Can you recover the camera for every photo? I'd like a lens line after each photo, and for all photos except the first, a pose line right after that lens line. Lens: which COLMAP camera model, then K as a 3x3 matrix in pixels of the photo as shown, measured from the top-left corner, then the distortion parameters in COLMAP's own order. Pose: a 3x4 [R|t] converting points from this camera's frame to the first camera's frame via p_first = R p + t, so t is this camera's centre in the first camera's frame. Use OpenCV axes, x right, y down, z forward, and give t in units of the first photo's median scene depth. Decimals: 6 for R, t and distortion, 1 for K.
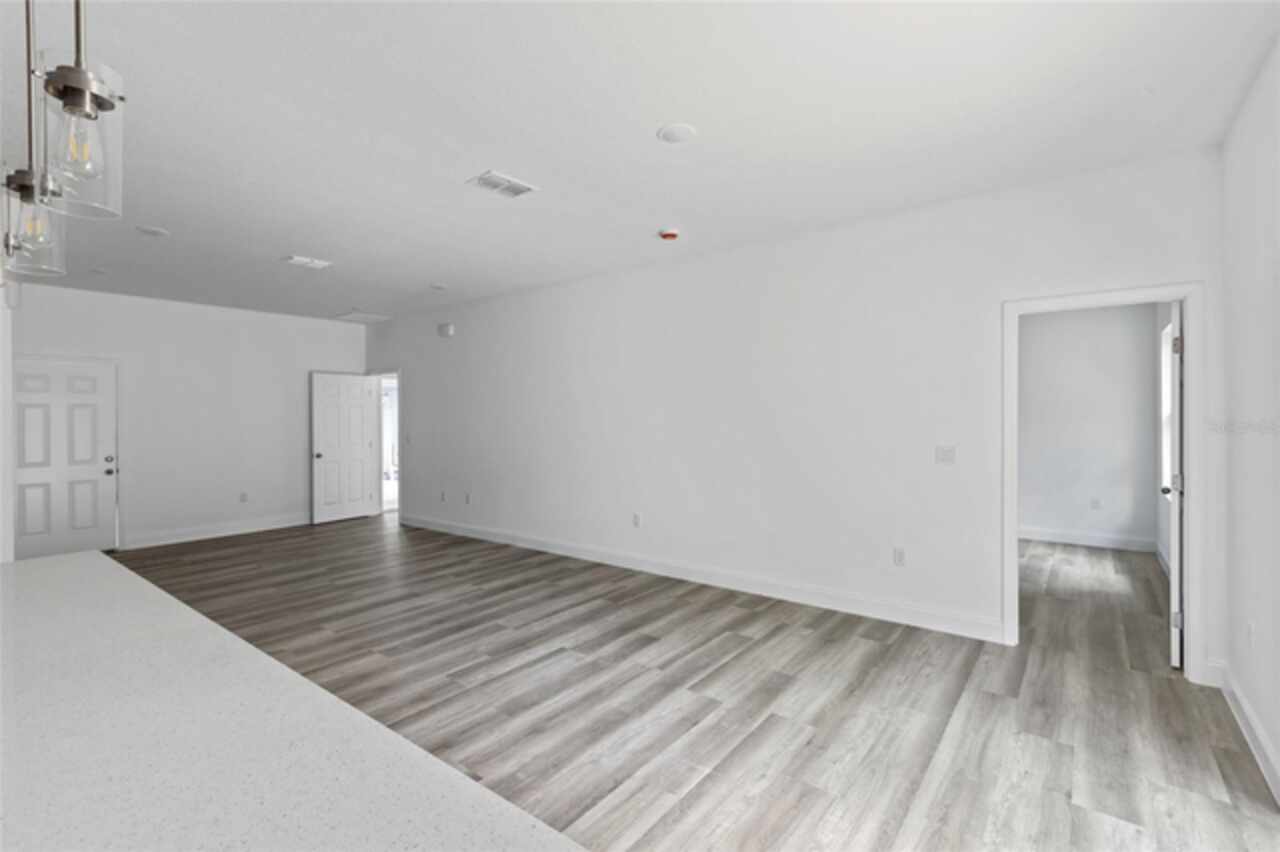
lens RADIAL K [[547.6, 0, 644.5], [0, 547.6, 425.5], [0, 0, 1]] dist [-0.000220, -0.000205]
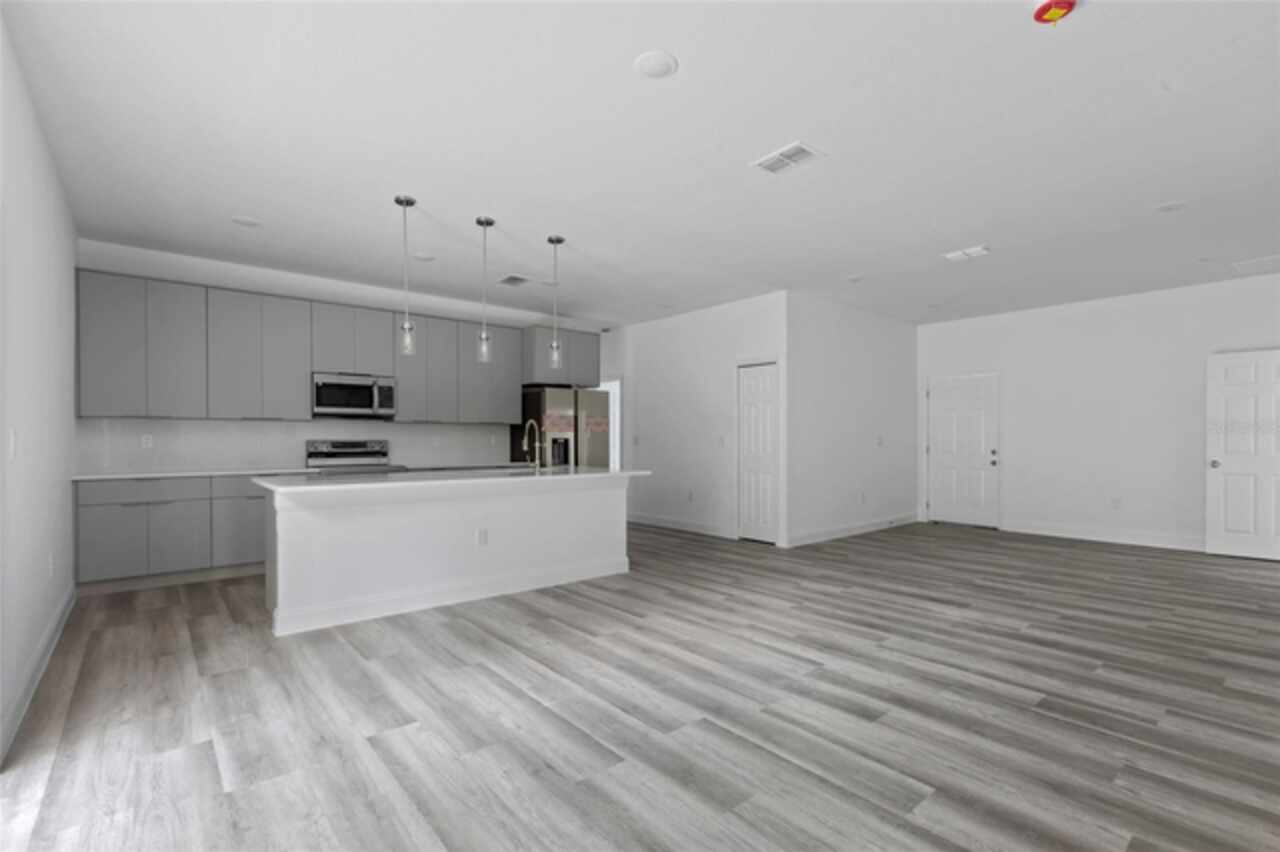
lens RADIAL K [[547.6, 0, 644.5], [0, 547.6, 425.5], [0, 0, 1]] dist [-0.000220, -0.000205]
pose [[-0.150988, -0.012209, -0.988460, 0.797011], [-0.010894, 0.999884, -0.010686, 0.046356], [0.988476, 0.009154, -0.151104, 0.905743]]
